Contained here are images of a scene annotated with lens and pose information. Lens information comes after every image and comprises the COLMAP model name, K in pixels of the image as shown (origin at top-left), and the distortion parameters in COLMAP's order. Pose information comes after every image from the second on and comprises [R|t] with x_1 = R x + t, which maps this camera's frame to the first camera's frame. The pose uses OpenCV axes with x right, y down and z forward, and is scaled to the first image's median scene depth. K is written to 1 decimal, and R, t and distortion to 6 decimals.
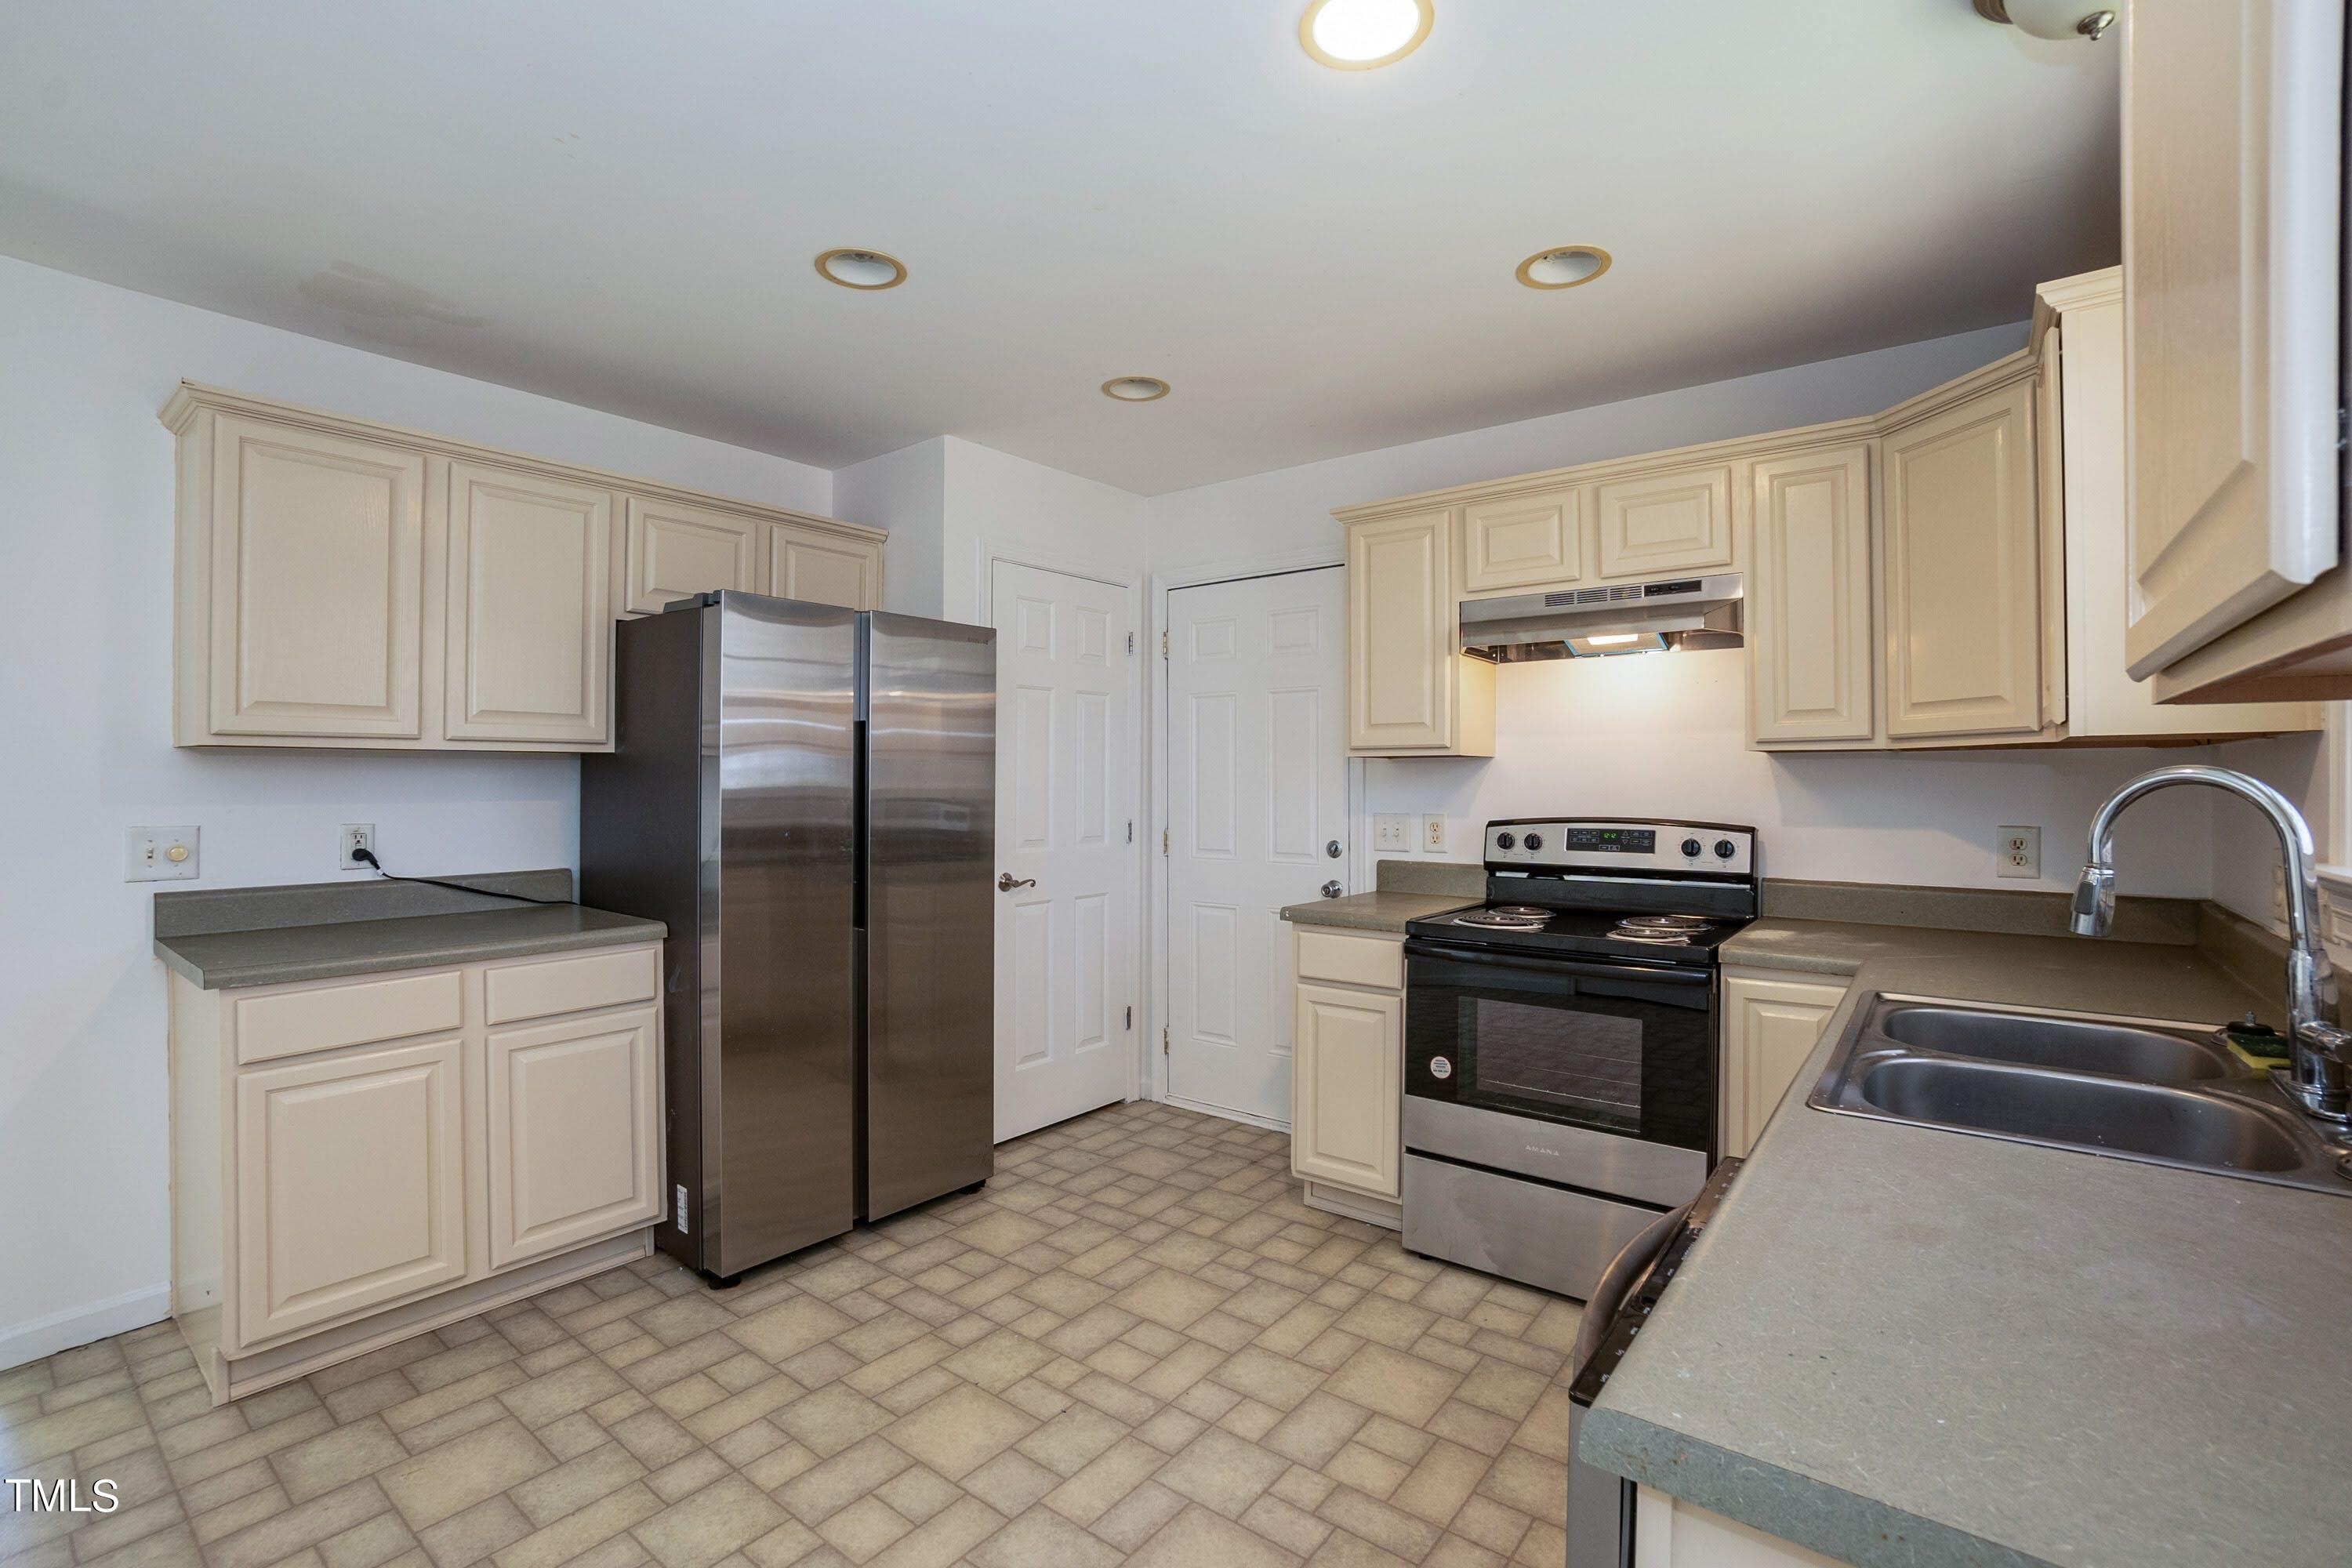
lens RADIAL K [[1046.4, 0, 1167.3], [0, 1046.4, 773.8], [0, 0, 1]] dist [-0.063518, 0.019742]
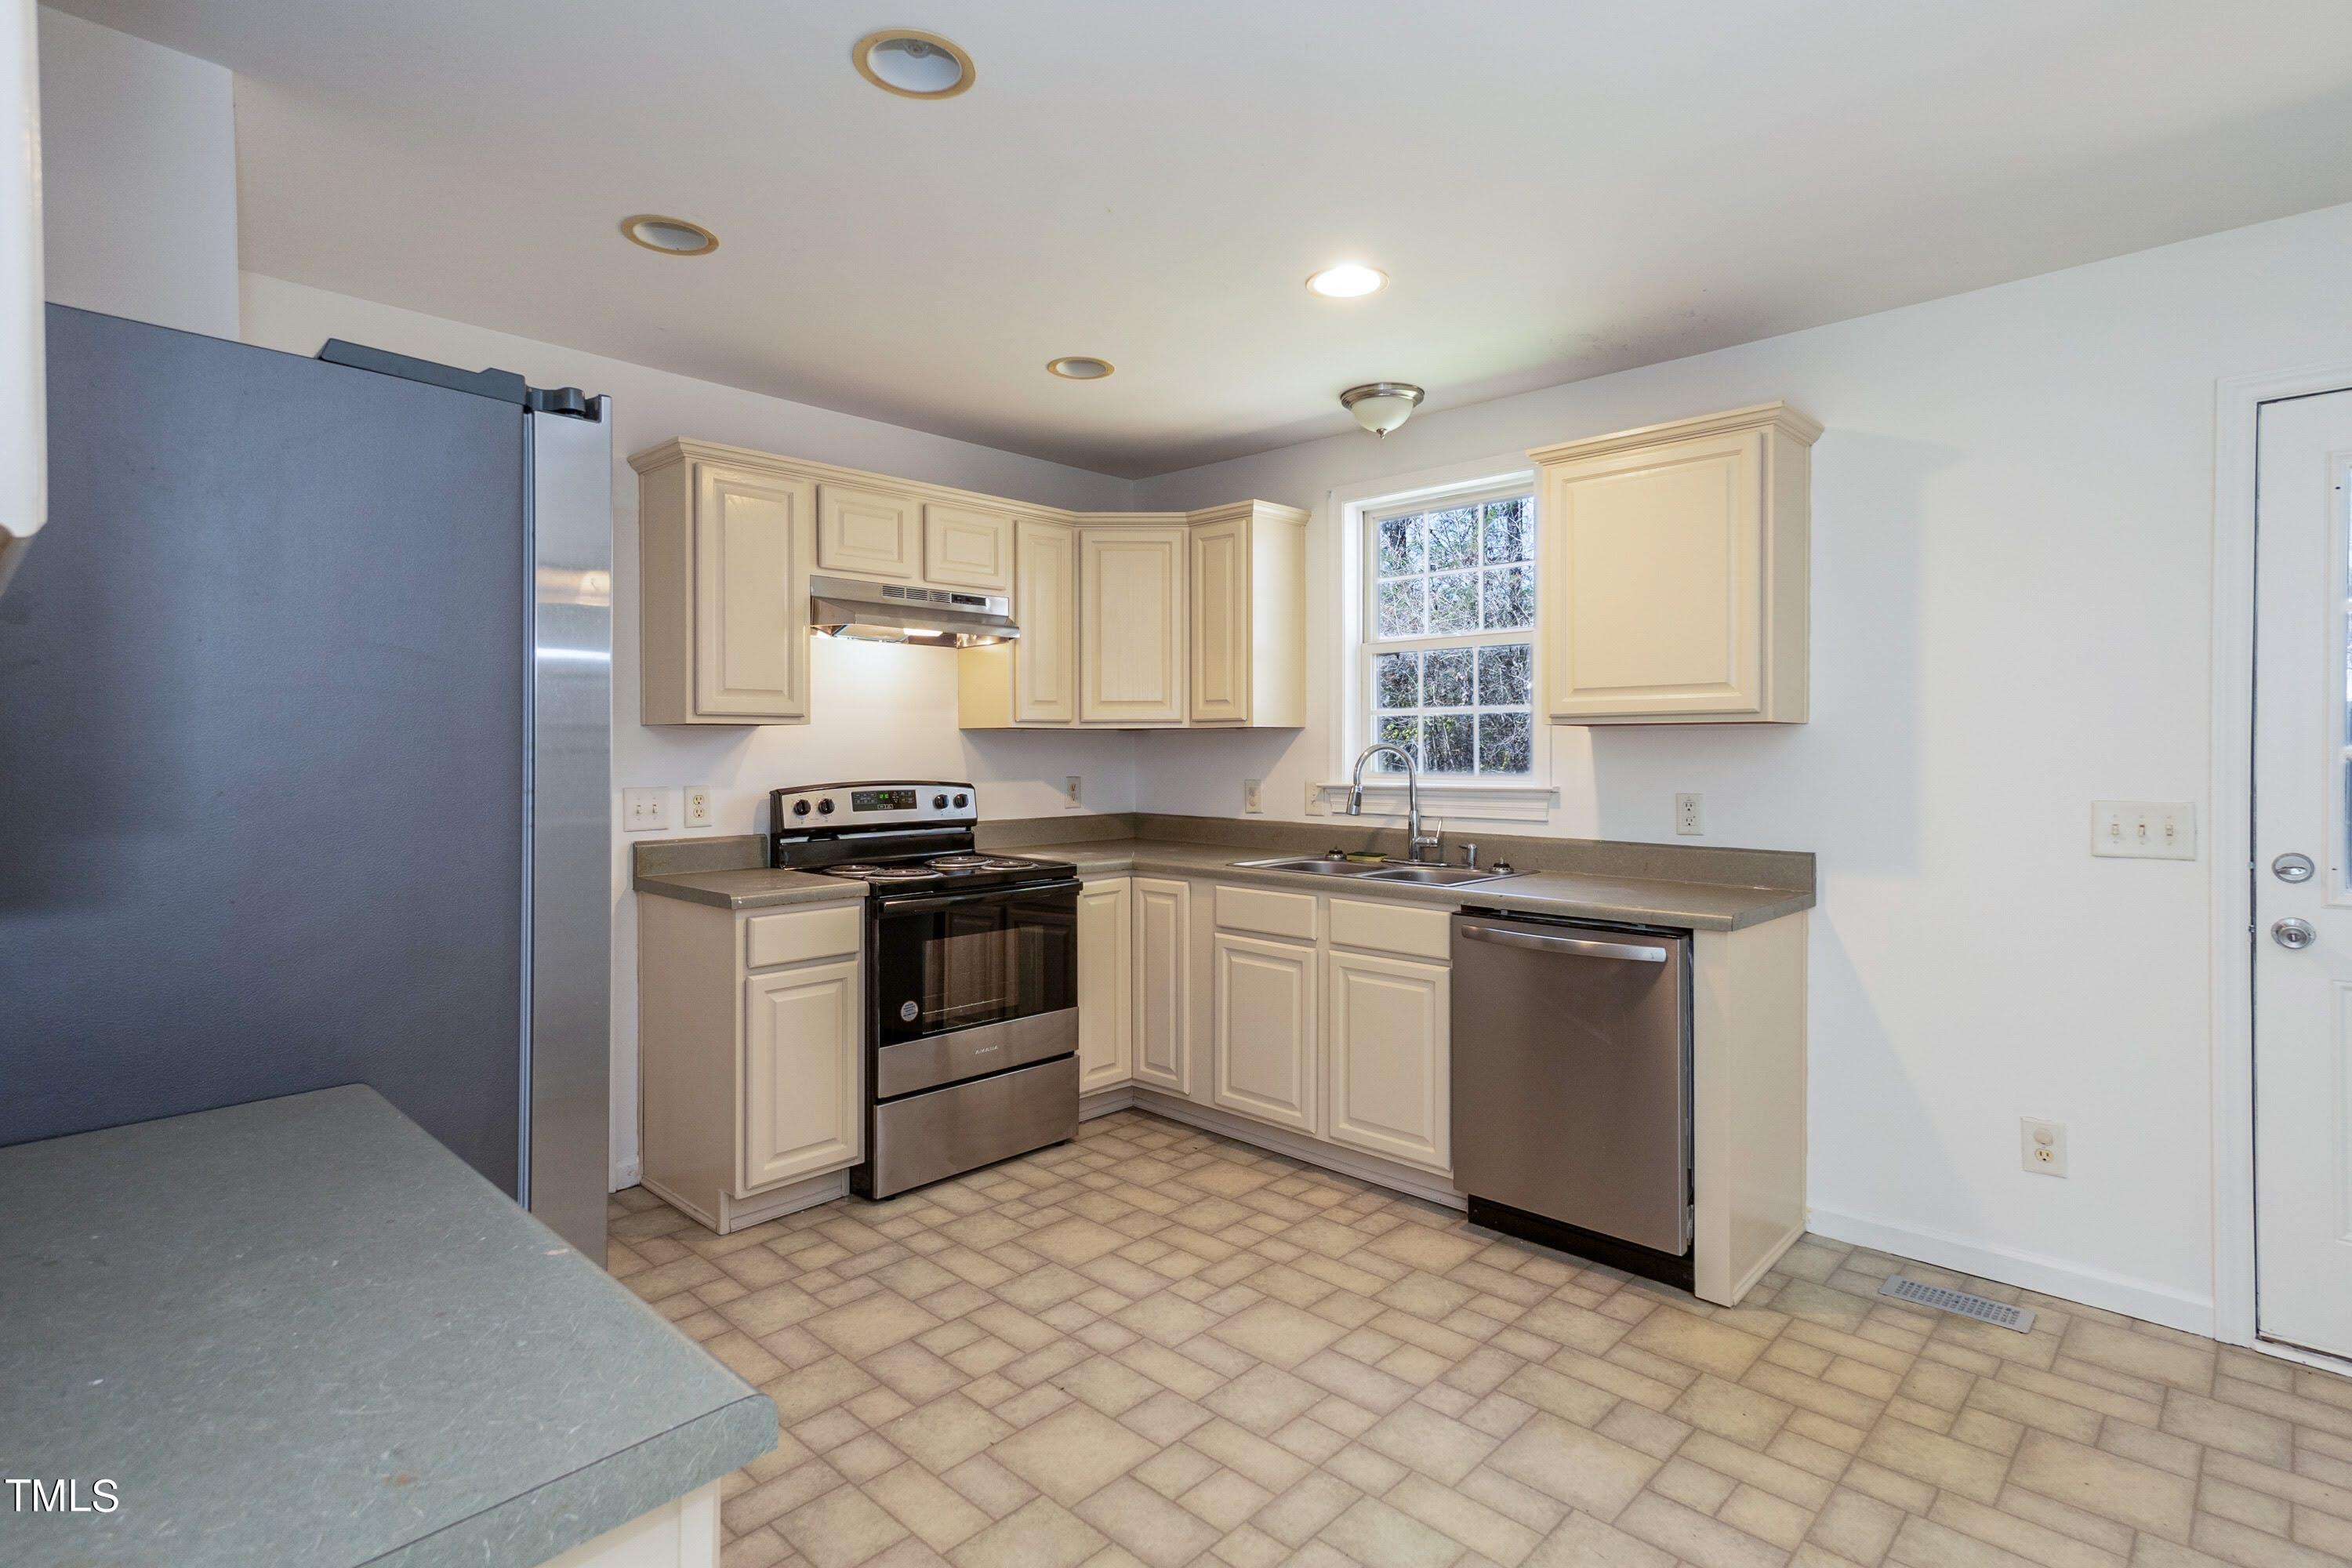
lens RADIAL K [[1164.4, 0, 1167.2], [0, 1164.4, 746.3], [0, 0, 1]] dist [0.029382, 0.000098]
pose [[0.100274, -0.000369, 0.994960, -0.896519], [-0.005596, 0.999984, 0.000935, 0.000219], [-0.994944, -0.005661, 0.100270, 0.578820]]
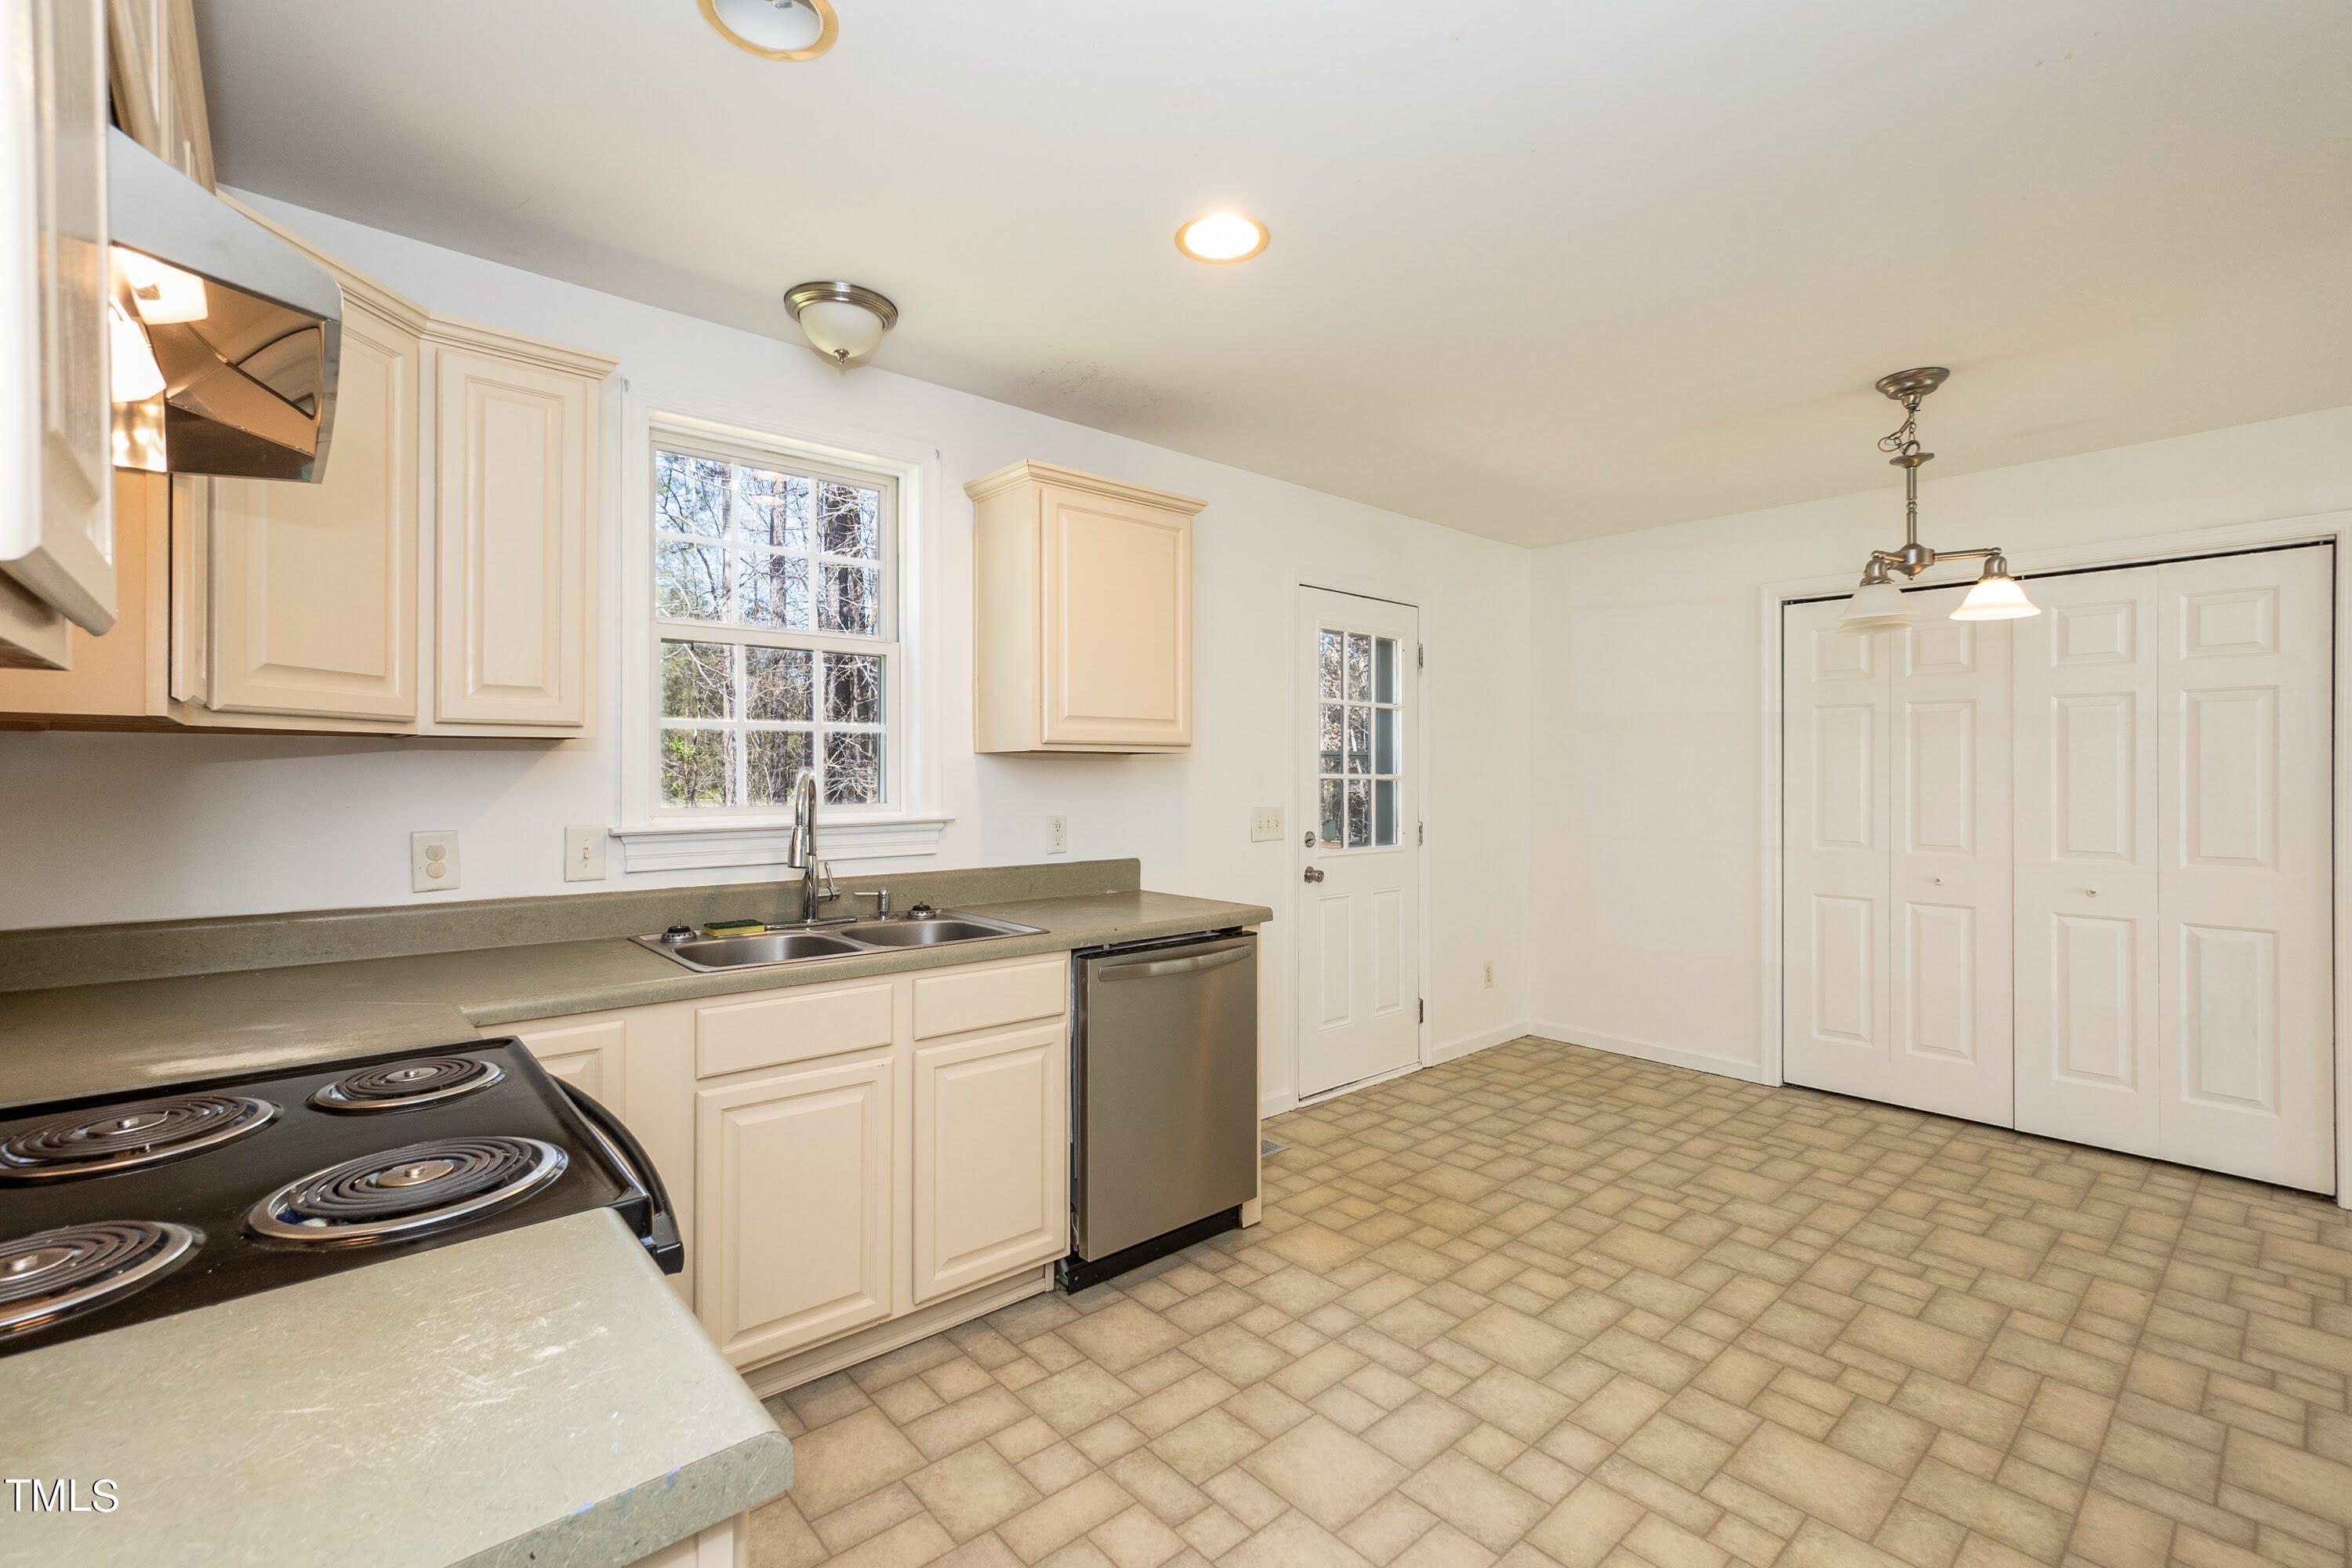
lens RADIAL K [[1019.7, 0, 1176.0], [0, 1019.7, 784.0], [0, 0, 1]] dist [0.000292, -0.000009]
pose [[-0.980977, -0.003135, 0.194099, -0.009263], [-0.003503, 0.999993, -0.001554, 0.012347], [-0.194093, -0.002205, -0.980981, 1.254338]]
